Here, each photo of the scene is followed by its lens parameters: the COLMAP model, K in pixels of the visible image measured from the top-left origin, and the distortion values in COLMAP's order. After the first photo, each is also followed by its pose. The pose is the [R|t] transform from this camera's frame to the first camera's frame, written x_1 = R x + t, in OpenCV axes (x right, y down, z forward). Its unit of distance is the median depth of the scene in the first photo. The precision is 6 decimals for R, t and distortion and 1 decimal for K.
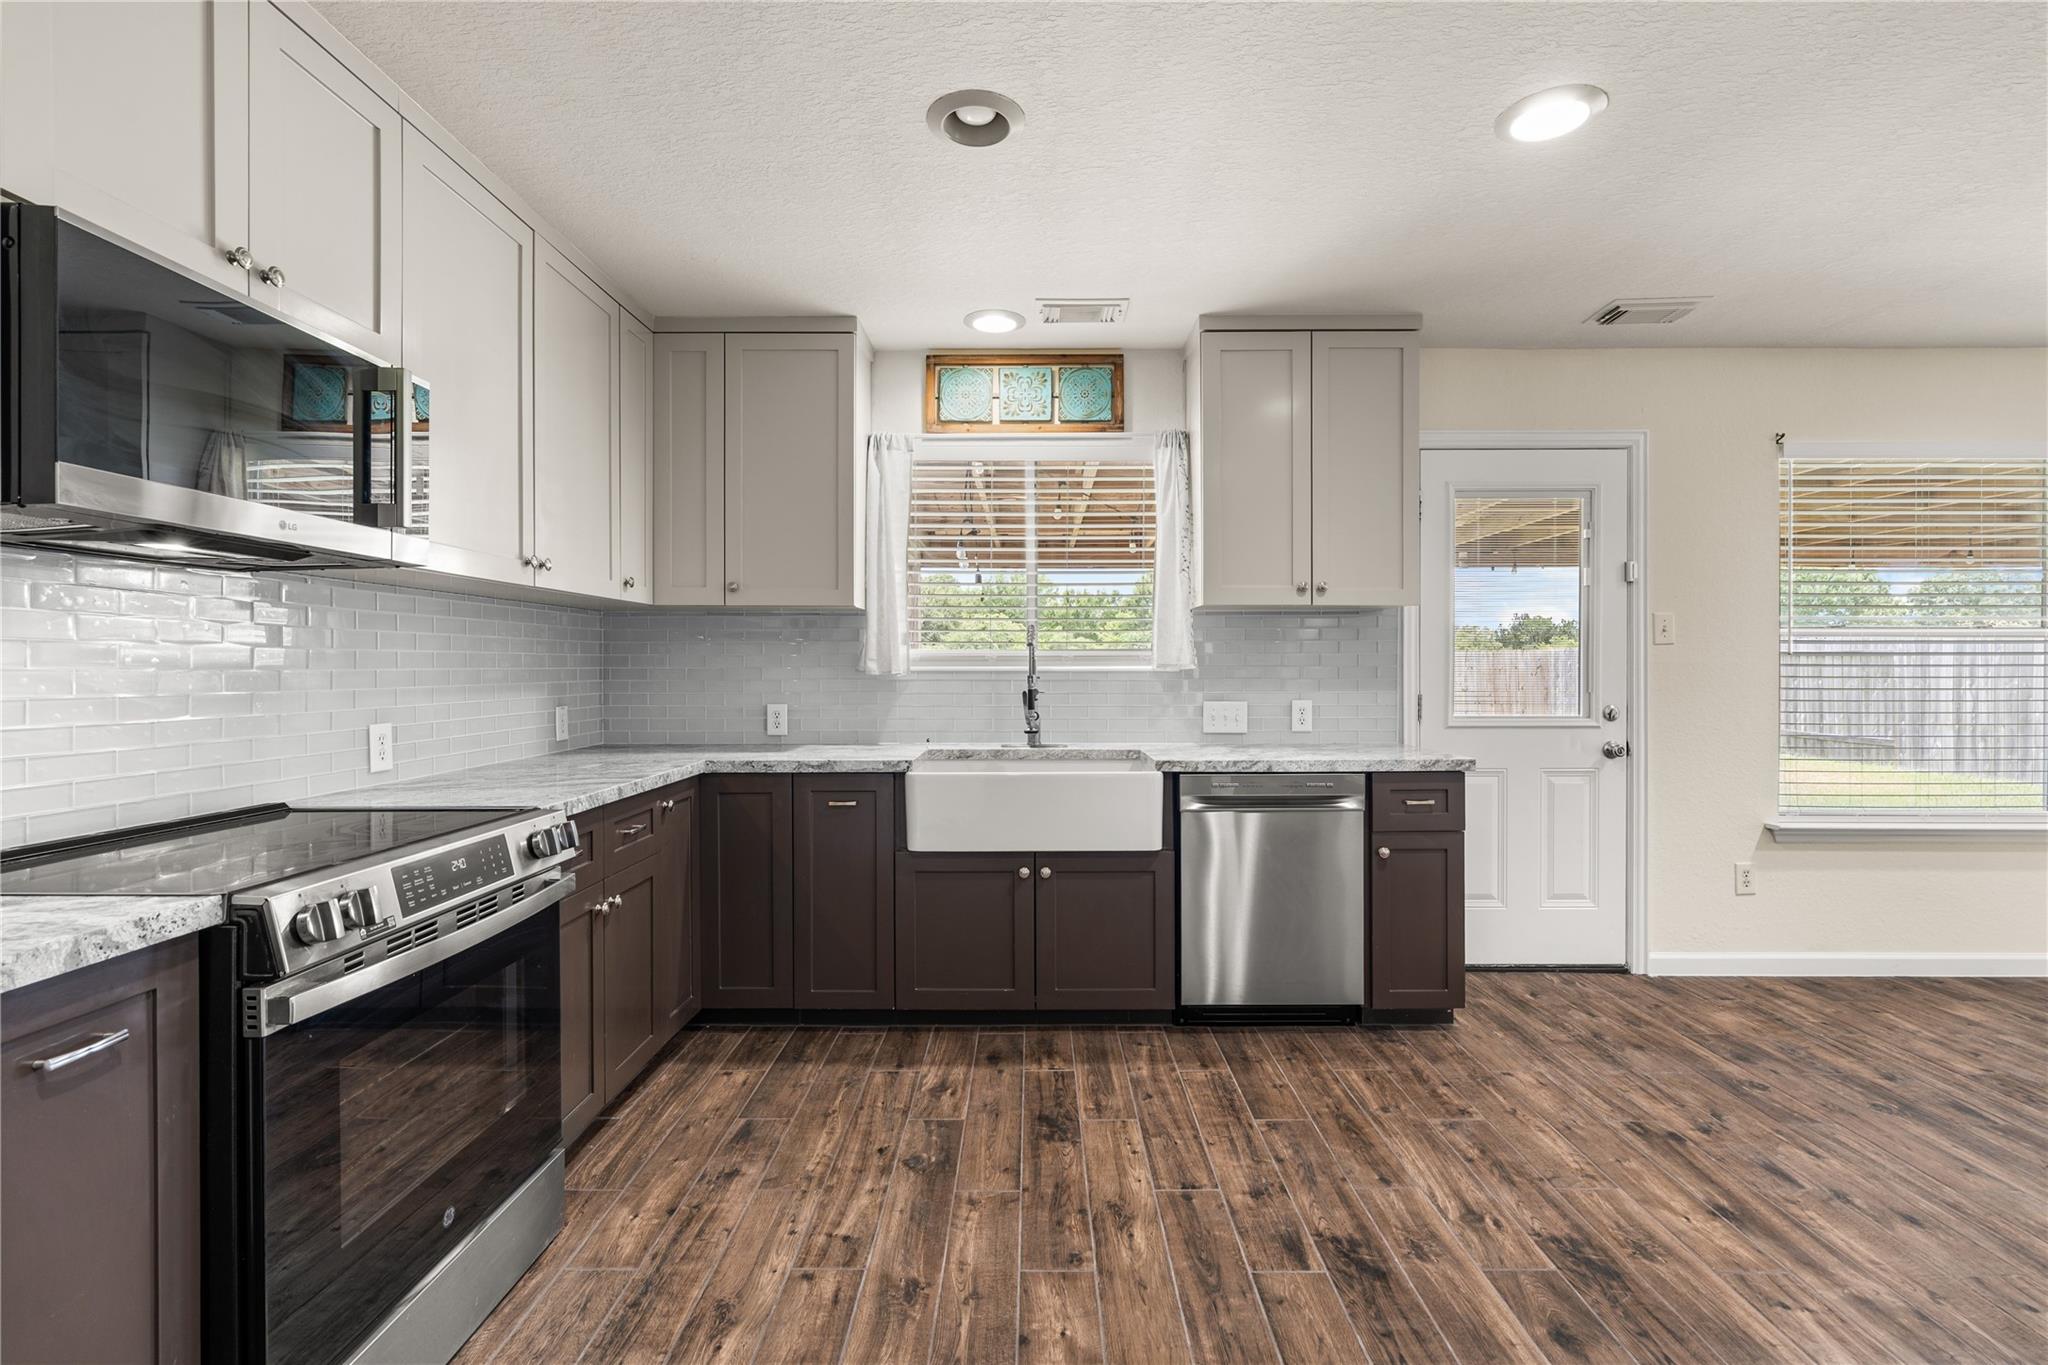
lens RADIAL K [[918.6, 0, 1023.2], [0, 918.6, 672.5], [0, 0, 1]] dist [-0.008314, 0.003243]
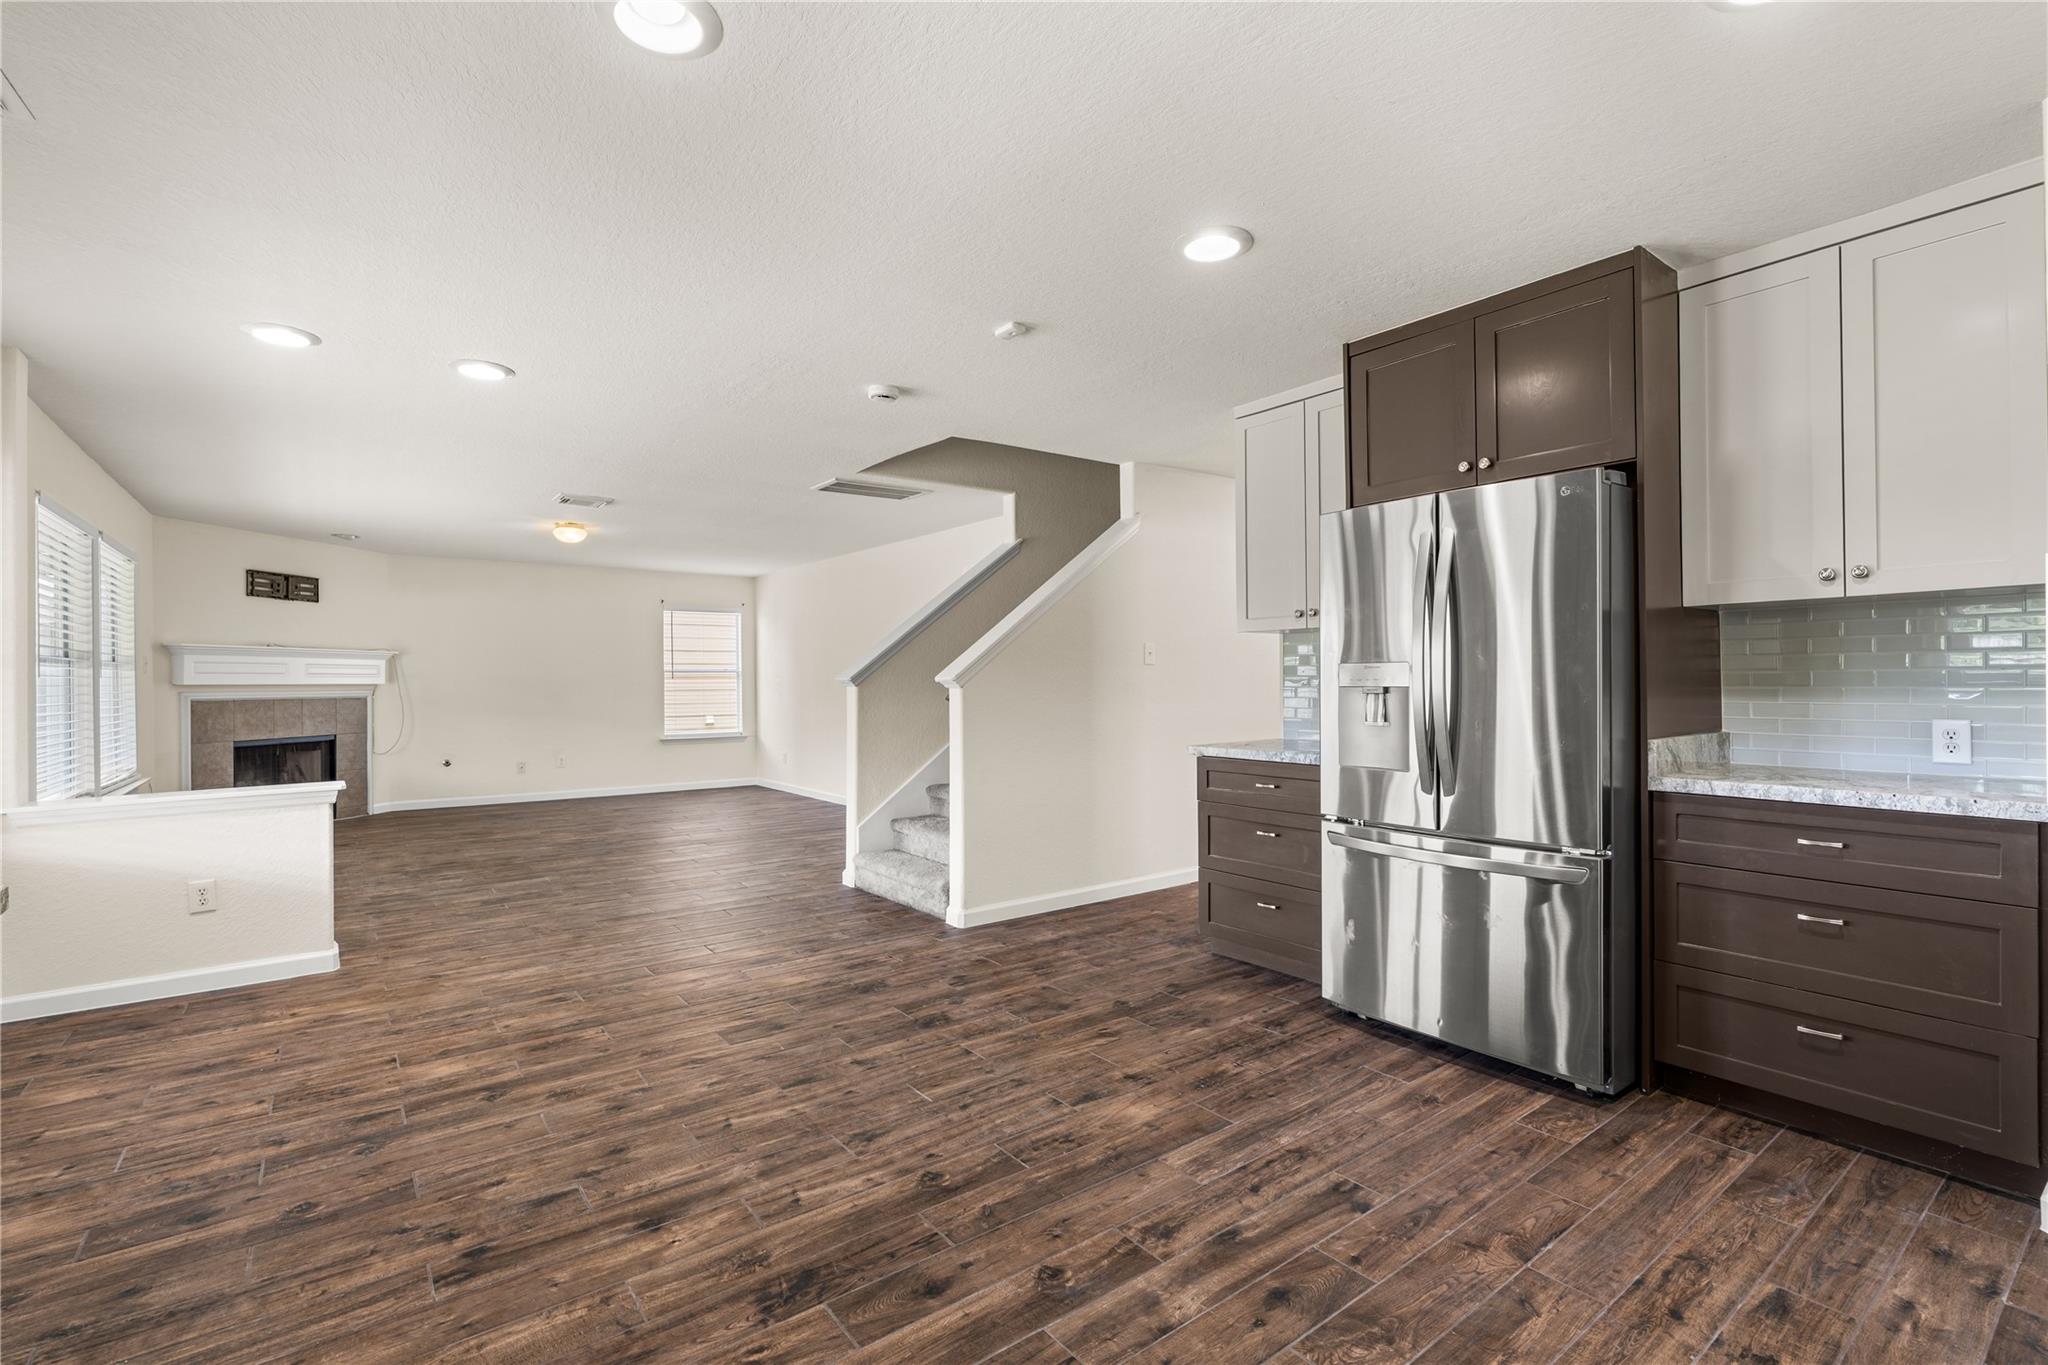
lens RADIAL K [[918.6, 0, 1021.0], [0, 918.6, 685.0], [0, 0, 1]] dist [-0.008314, 0.003243]
pose [[-0.611008, 0.000691, 0.791624, -0.211435], [0.012256, 0.999888, 0.008587, -0.006469], [-0.791529, 0.014950, -0.610948, 0.954912]]
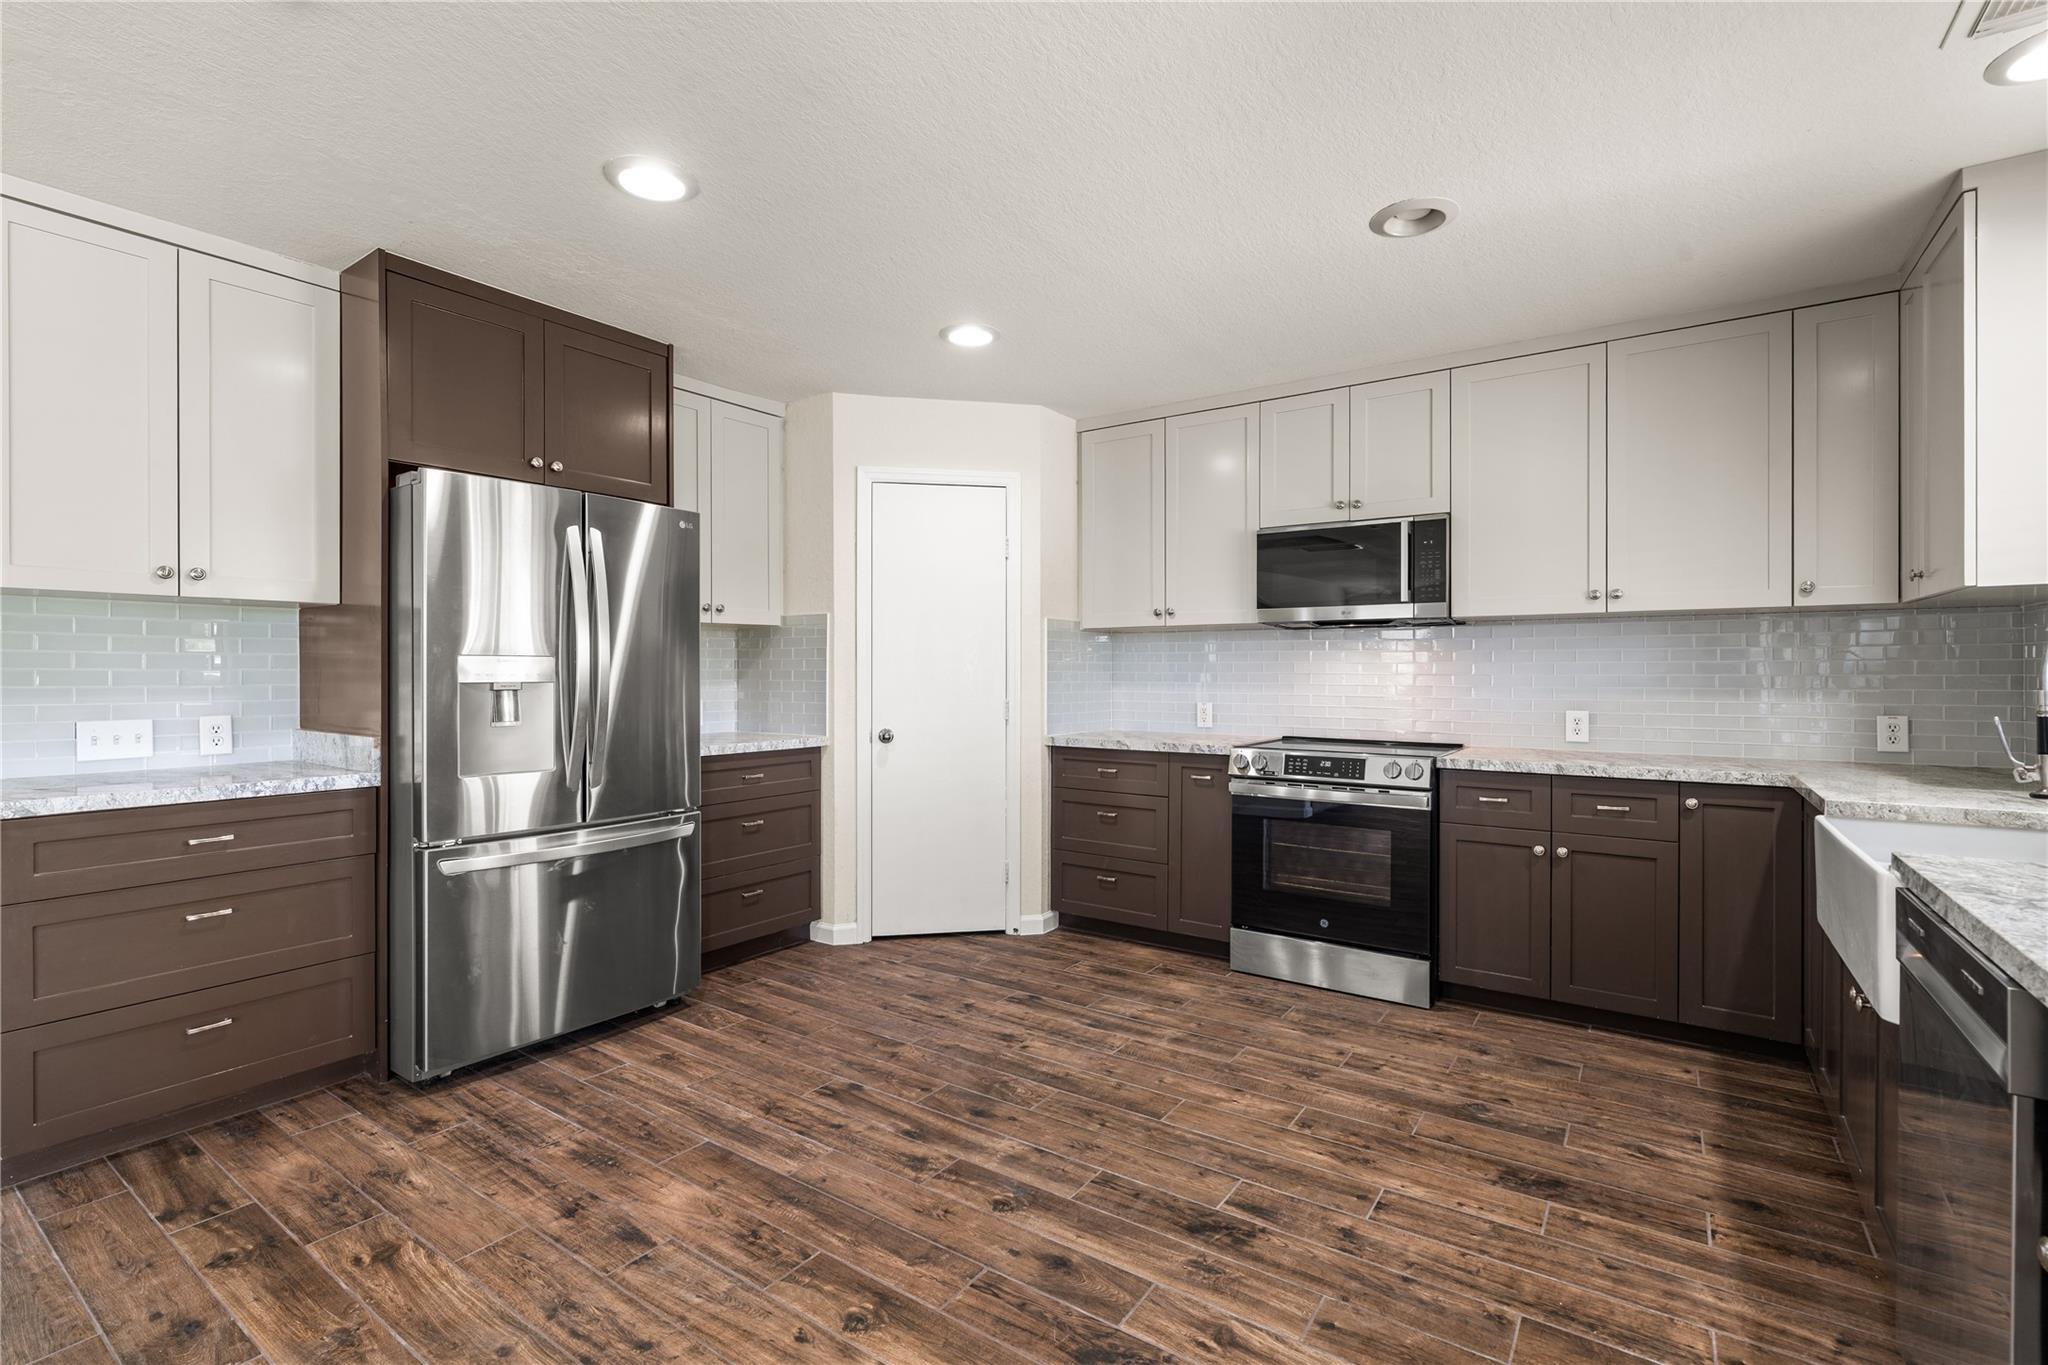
lens RADIAL K [[918.6, 0, 1028.6], [0, 918.6, 675.9], [0, 0, 1]] dist [-0.008314, 0.003243]
pose [[-0.559706, 0.001756, -0.828689, 0.940111], [-0.005399, 0.999969, 0.005766, -0.005031], [0.828673, 0.007701, -0.559680, 0.966866]]
